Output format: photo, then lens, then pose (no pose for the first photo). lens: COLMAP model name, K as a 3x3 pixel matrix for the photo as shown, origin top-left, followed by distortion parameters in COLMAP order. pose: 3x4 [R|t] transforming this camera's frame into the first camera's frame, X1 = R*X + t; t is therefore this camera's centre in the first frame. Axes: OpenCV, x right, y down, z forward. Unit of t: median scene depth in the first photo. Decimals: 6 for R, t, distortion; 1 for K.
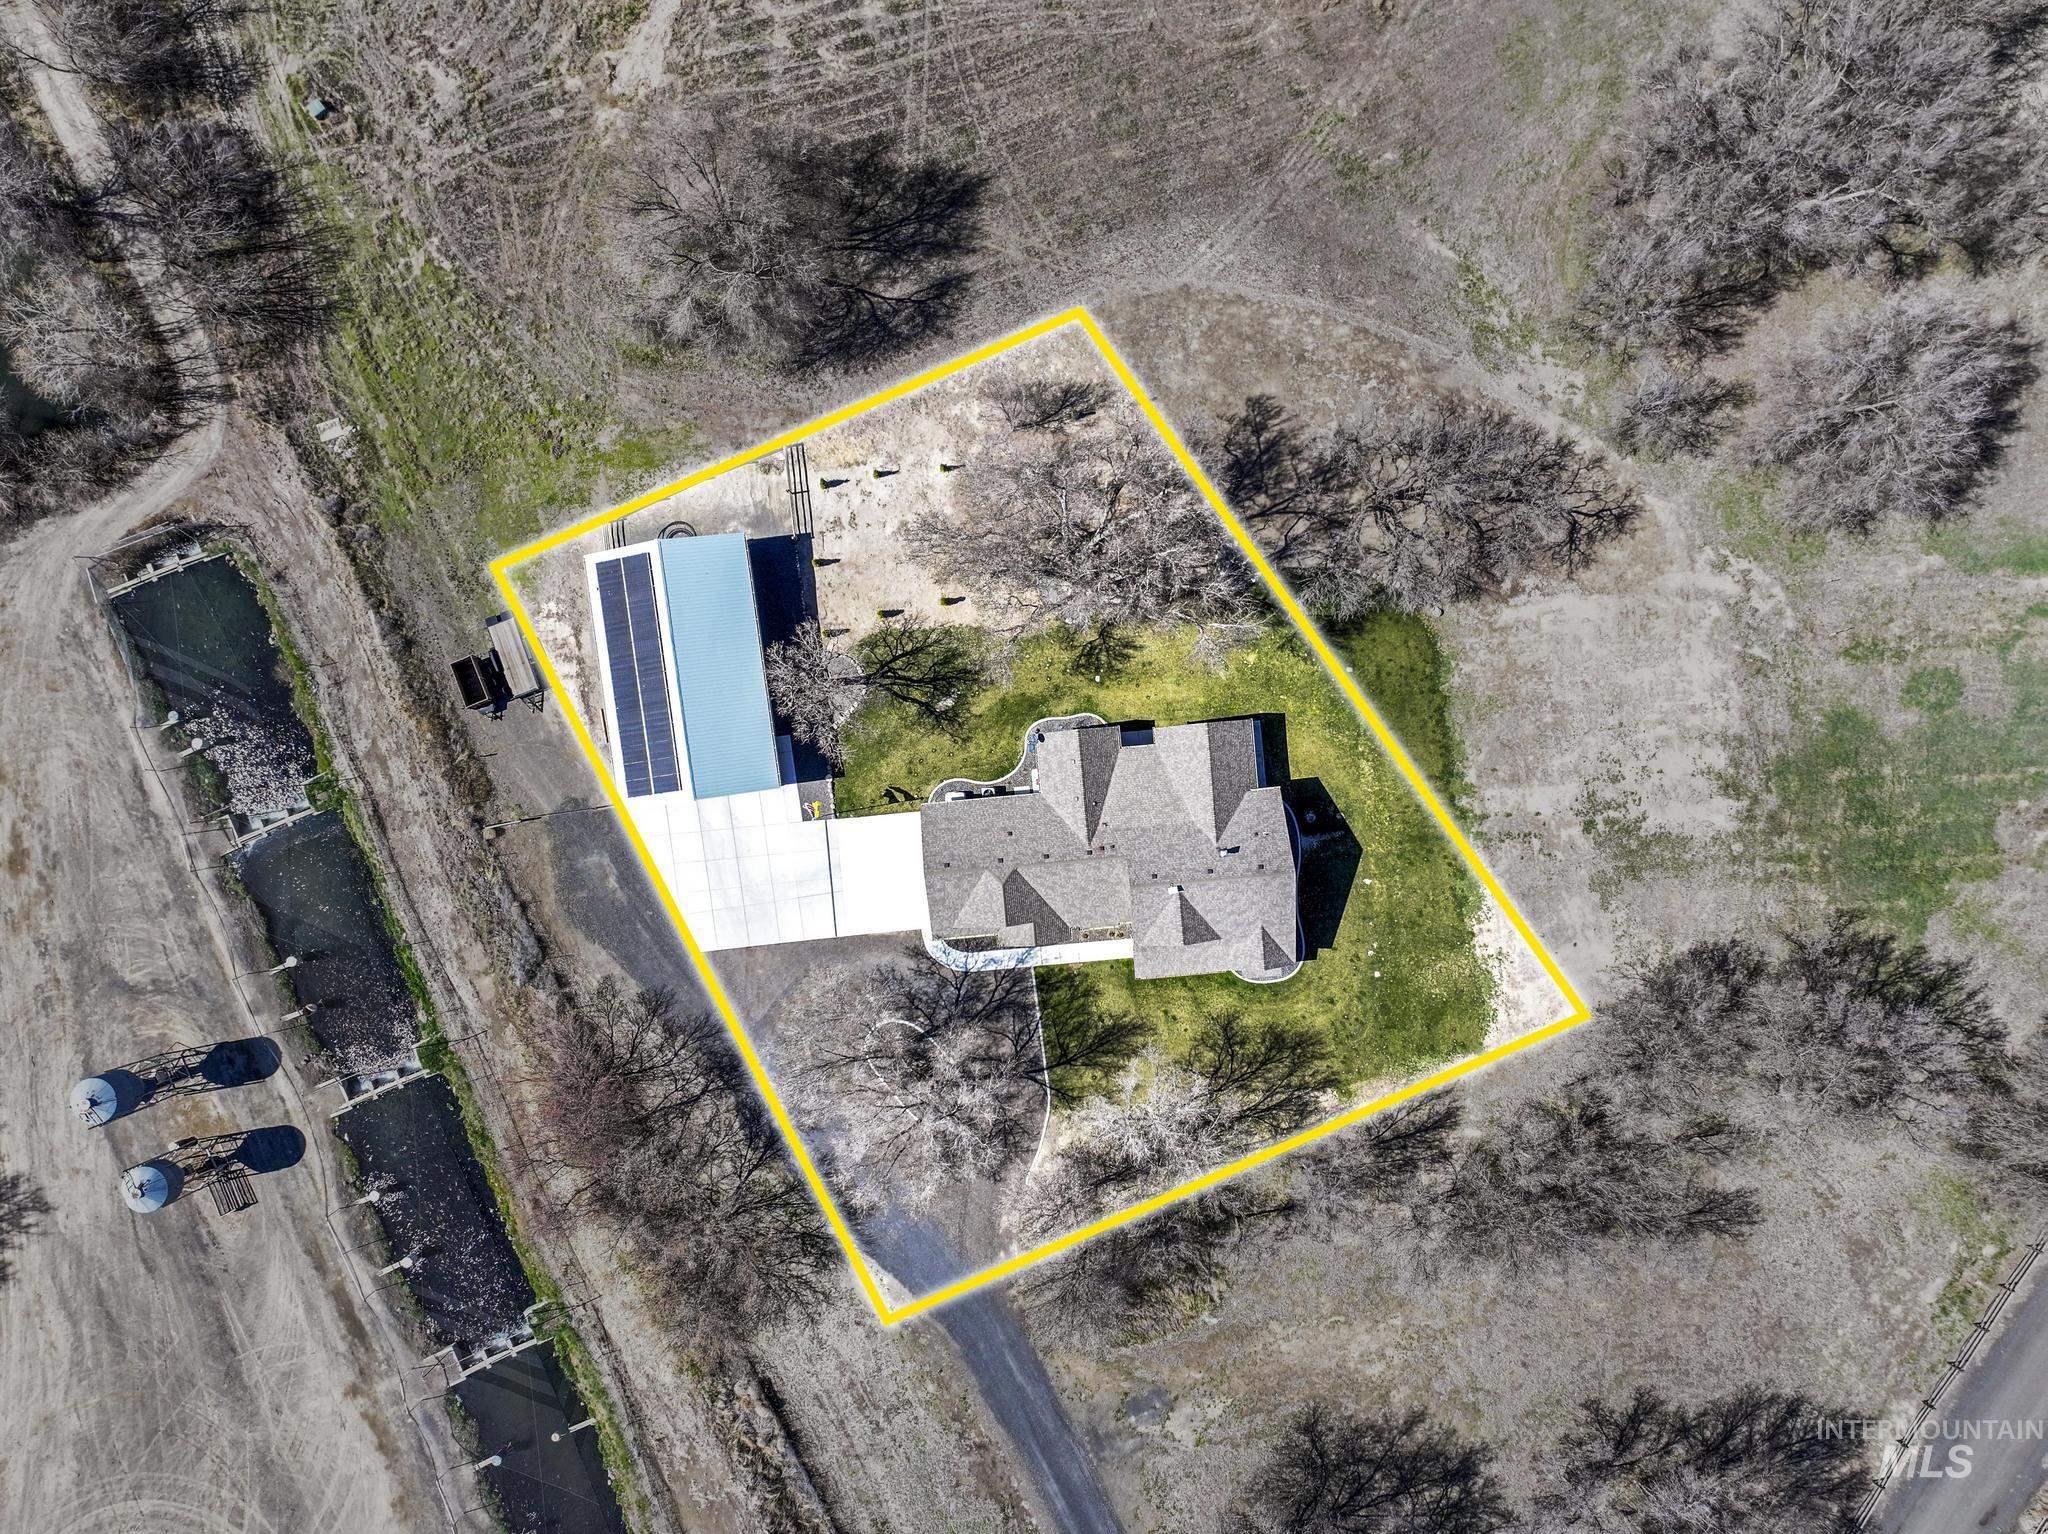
lens RADIAL K [[1429.7, 0, 1049.4], [0, 1429.7, 772.6], [0, 0, 1]] dist [-0.003093, 0.019742]
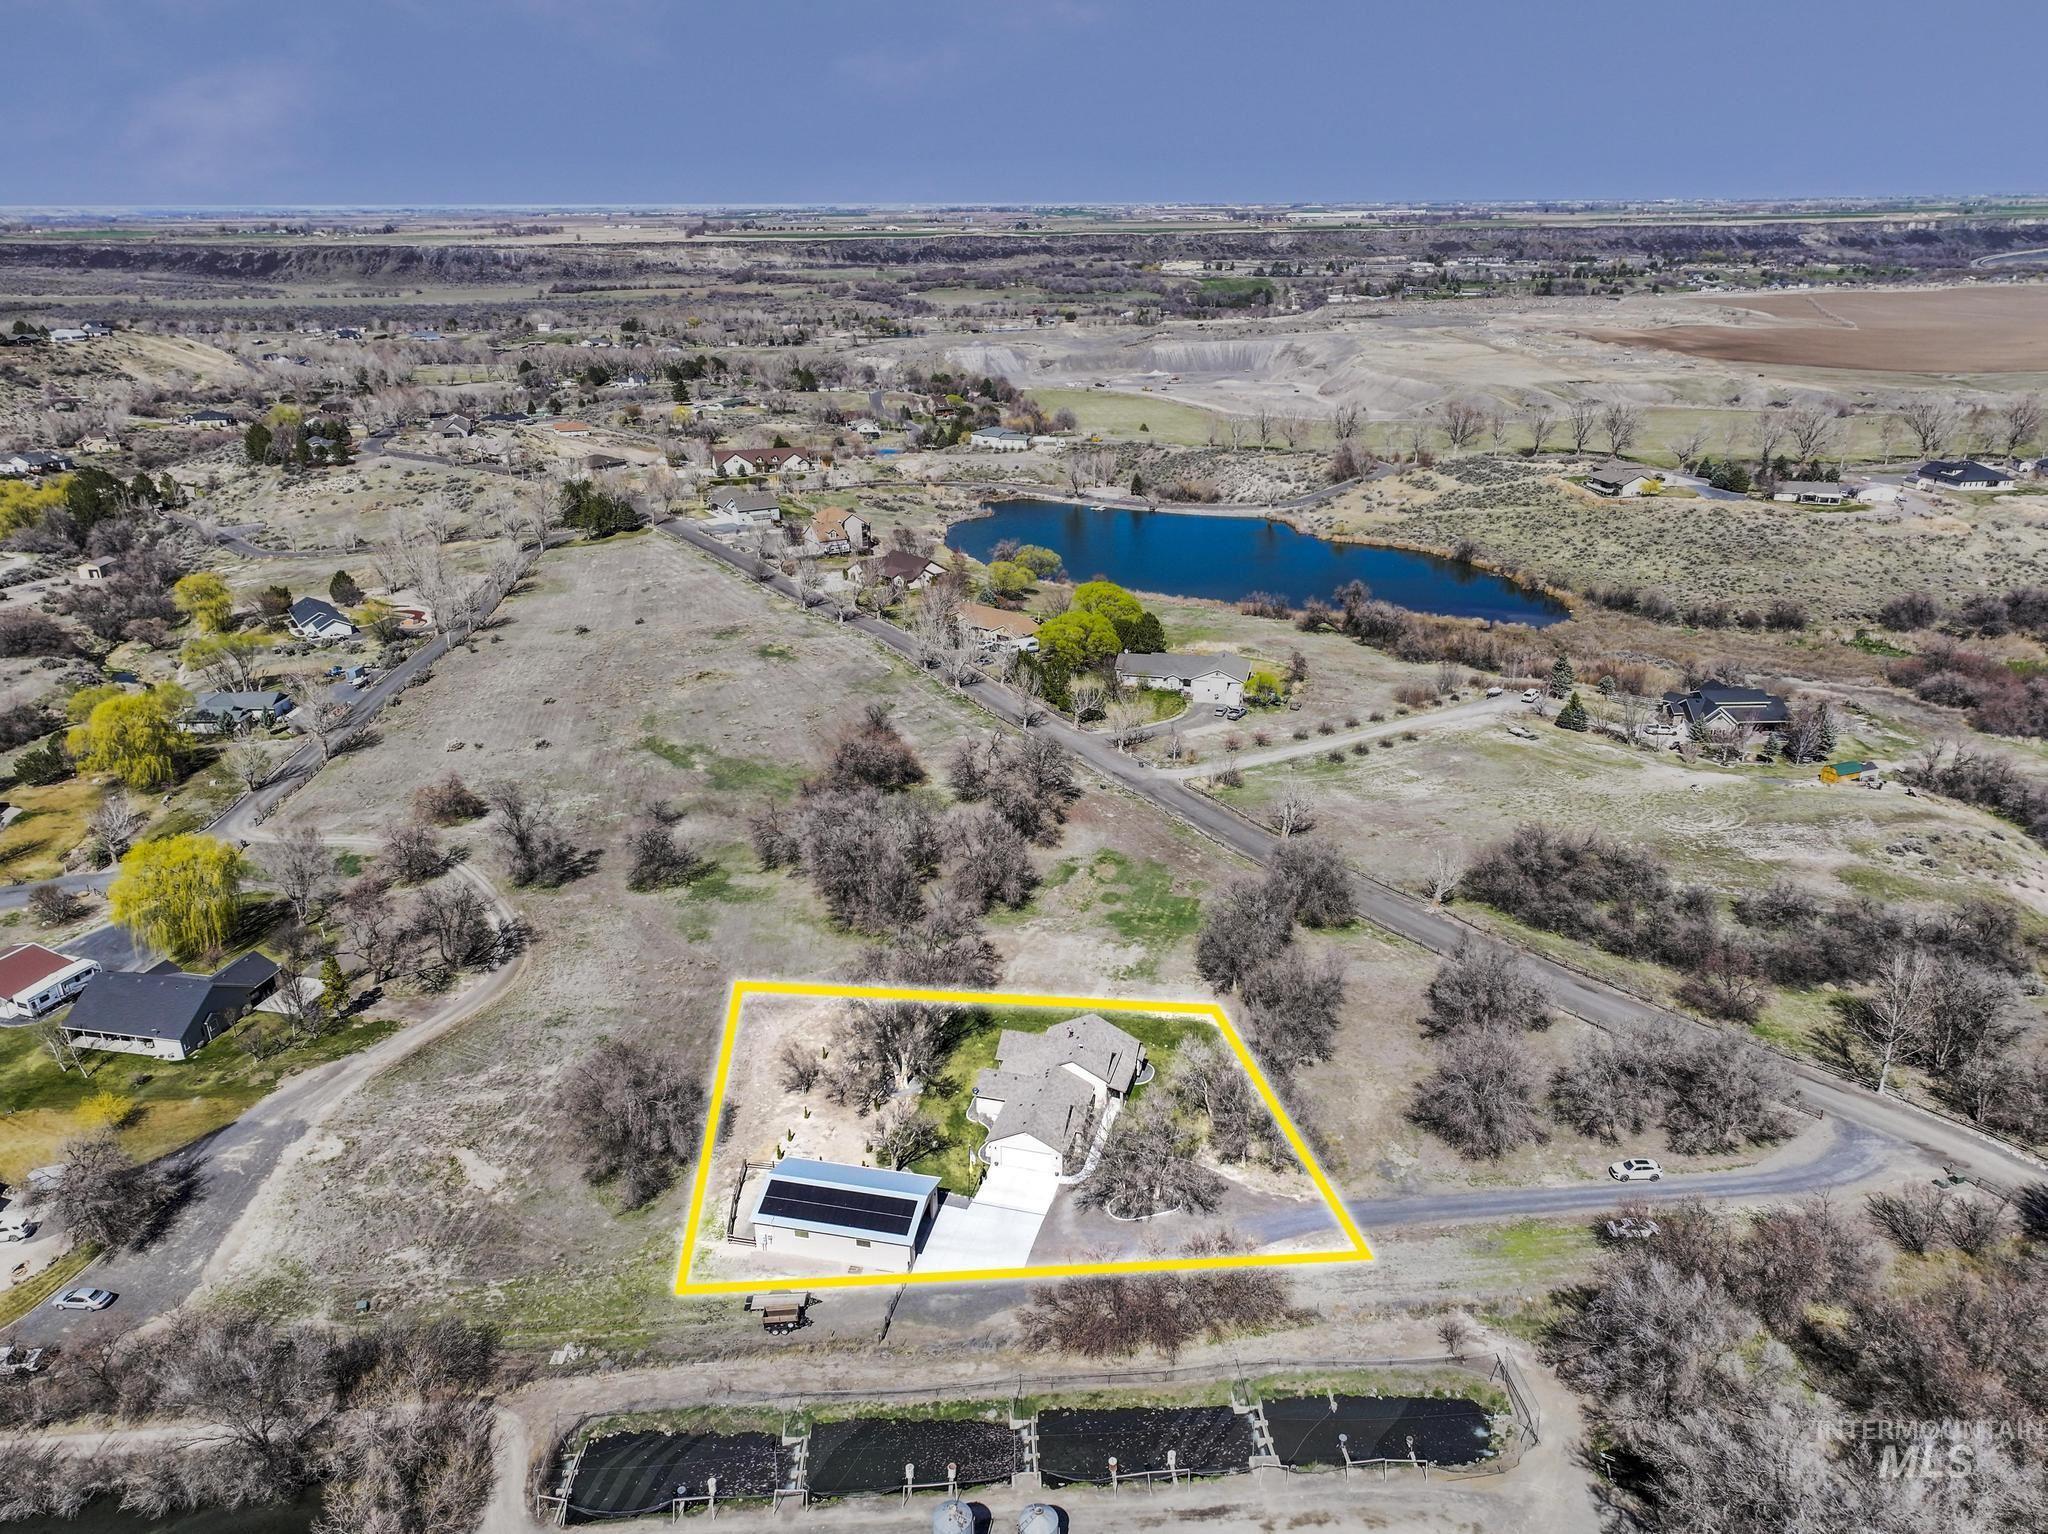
lens RADIAL K [[1429.7, 0, 1049.4], [0, 1429.7, 772.6], [0, 0, 1]] dist [-0.003093, 0.019742]
pose [[0.338942, -0.343347, 0.875917, -1.324809], [0.940791, 0.129226, -0.313391, 0.537795], [-0.005589, 0.930276, 0.366818, -0.001735]]
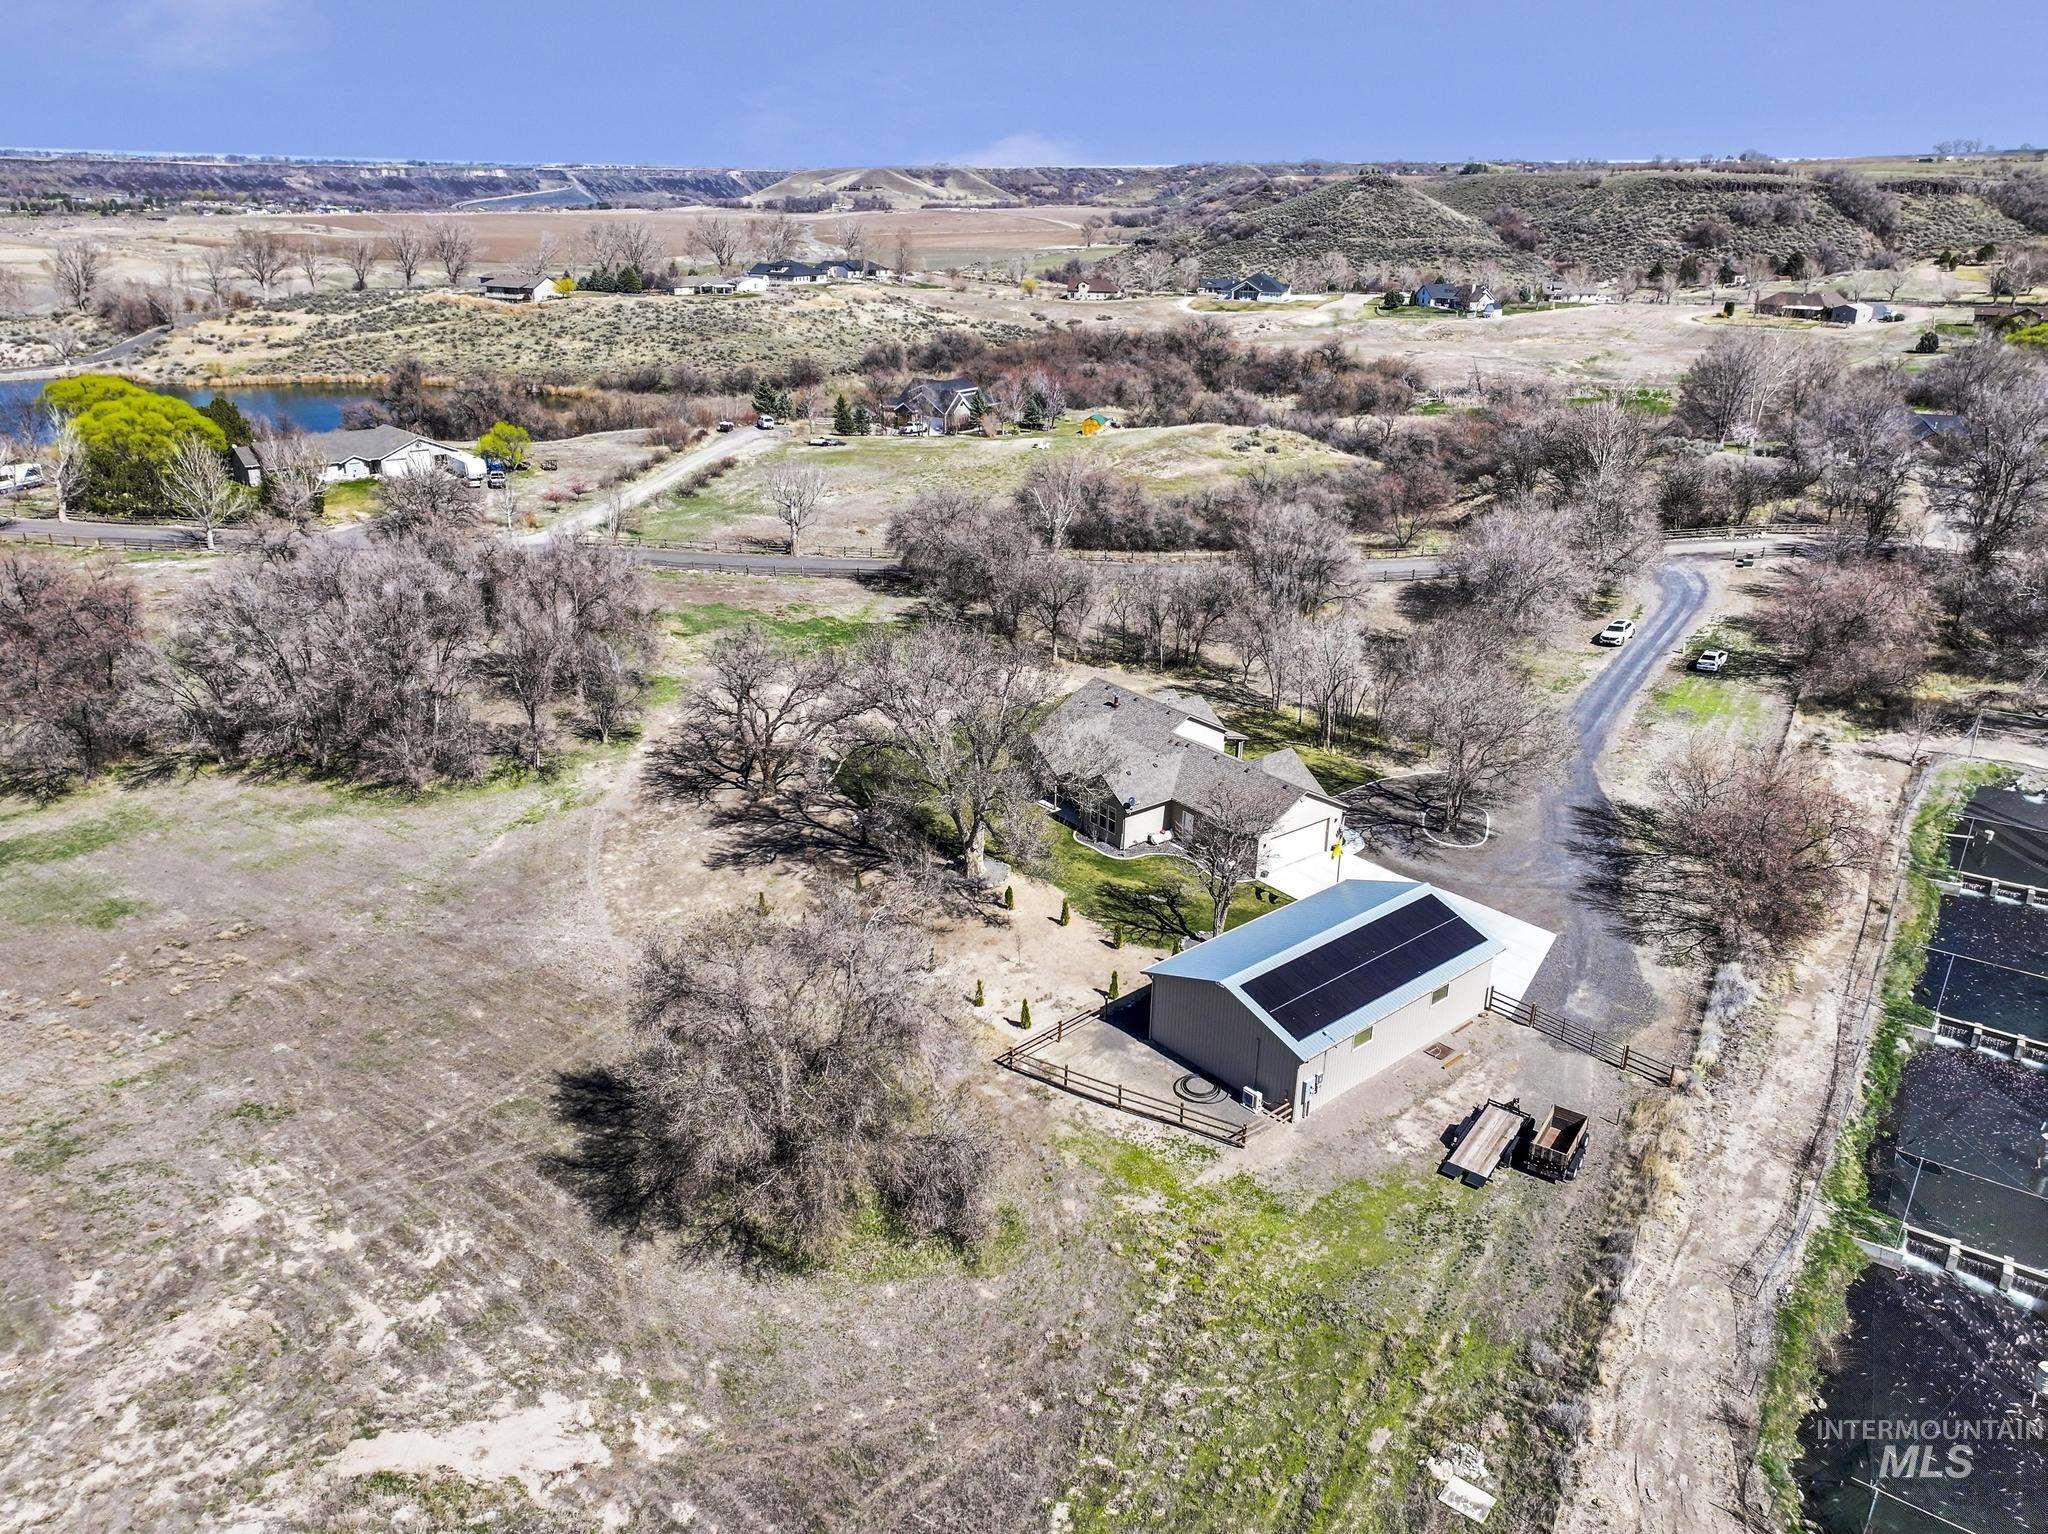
lens RADIAL K [[1439.4, 0, 1033.8], [0, 1439.4, 772.3], [0, 0, 1]] dist [-0.007000, 0.030536]
pose [[-0.541401, -0.326945, 0.774591, -0.723585], [0.840617, -0.193247, 0.505983, -0.568951], [-0.015741, 0.925074, 0.379460, 0.575273]]
